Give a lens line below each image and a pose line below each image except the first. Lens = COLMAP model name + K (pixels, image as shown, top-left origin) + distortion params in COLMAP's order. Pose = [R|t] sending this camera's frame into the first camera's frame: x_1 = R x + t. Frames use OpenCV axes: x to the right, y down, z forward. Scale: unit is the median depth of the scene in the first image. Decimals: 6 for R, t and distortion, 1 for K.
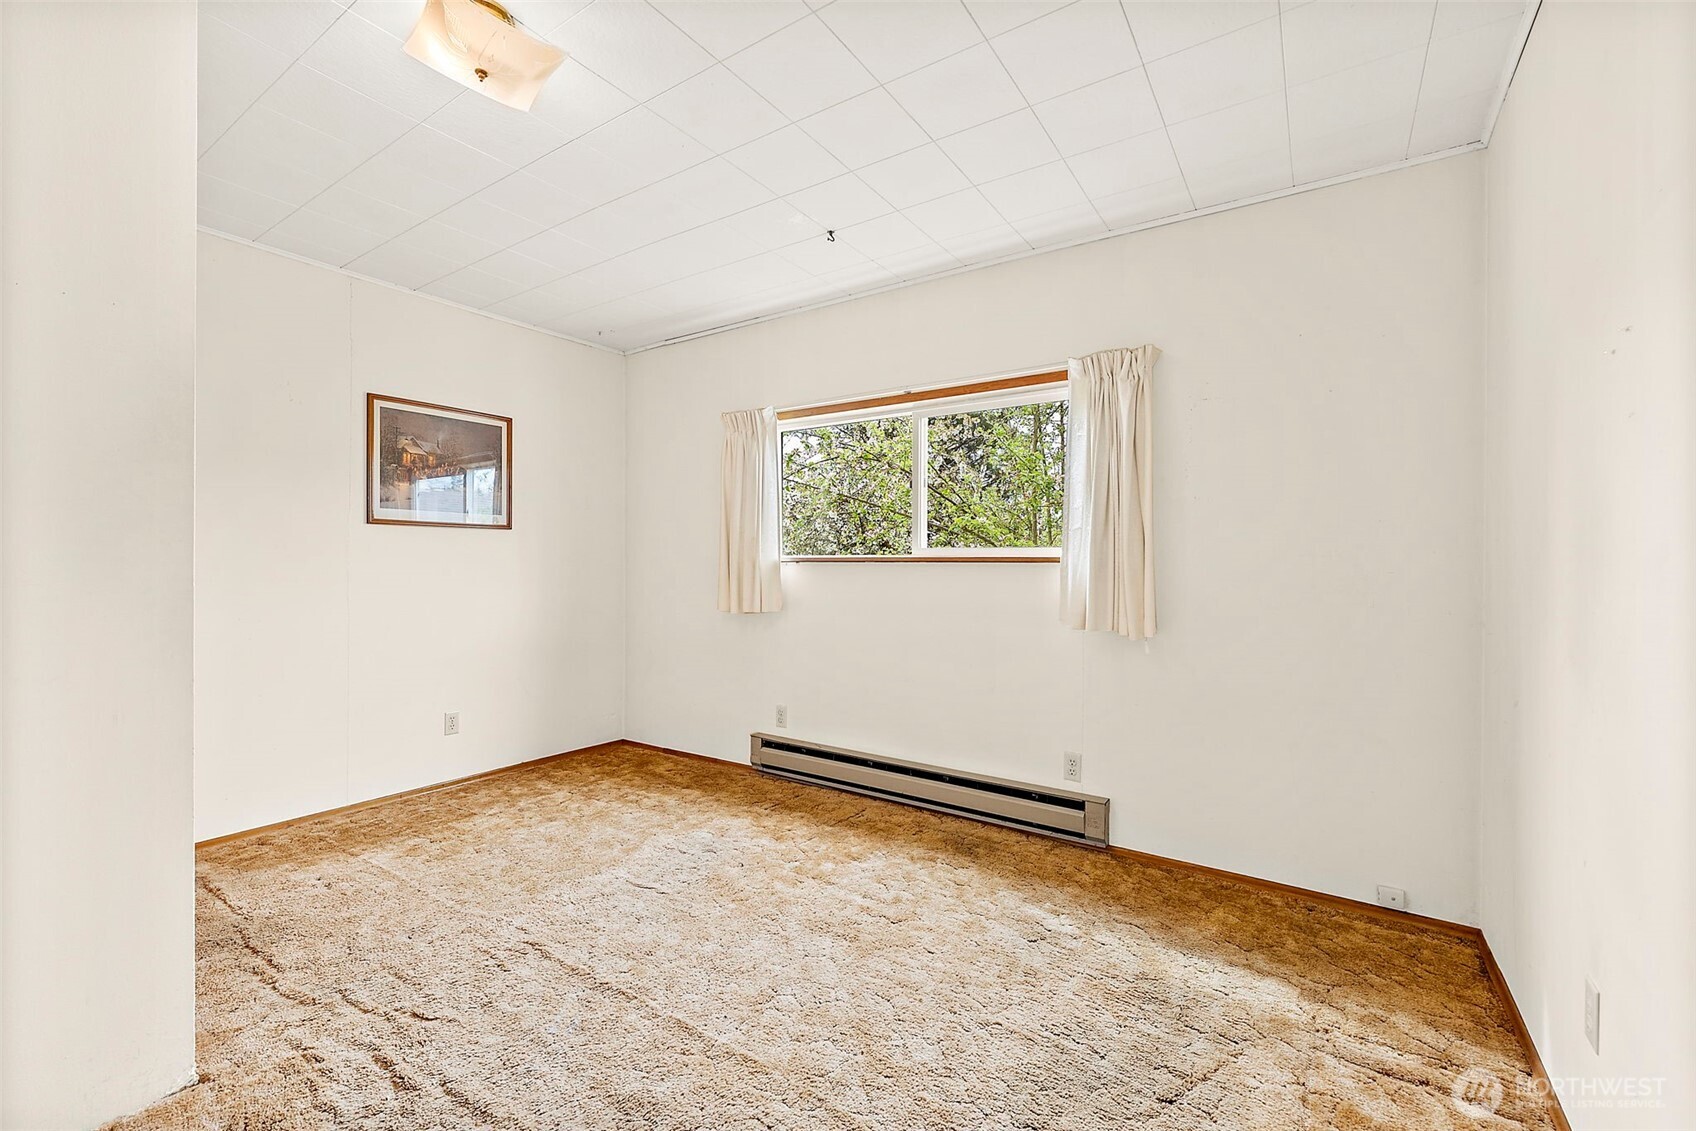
lens RADIAL K [[691.1, 0, 835.0], [0, 691.1, 572.5], [0, 0, 1]] dist [0.000364, -0.000016]
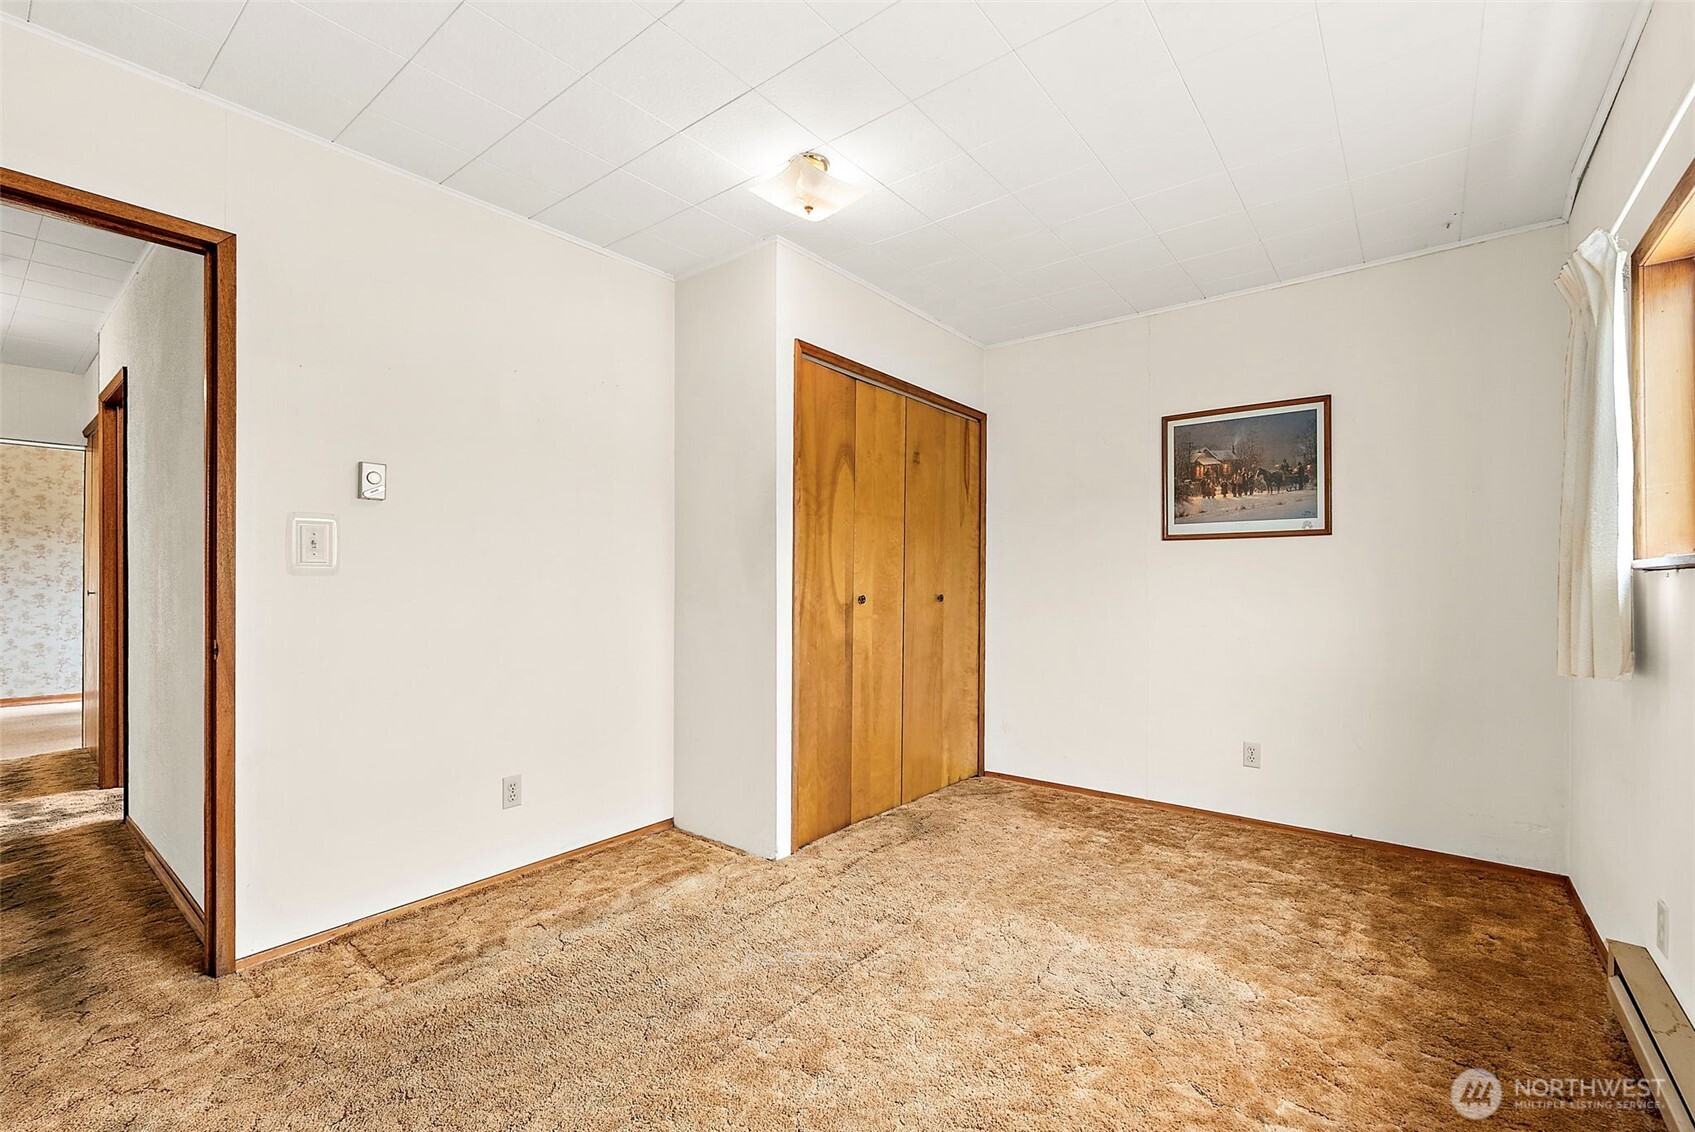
lens RADIAL K [[690.7, 0, 835.3], [0, 690.7, 577.1], [0, 0, 1]] dist [0.000364, -0.000016]
pose [[-0.027021, -0.003412, -0.999629, 0.389688], [-0.009695, 0.999948, -0.003151, -0.005895], [0.999588, 0.009606, -0.027052, 0.517647]]
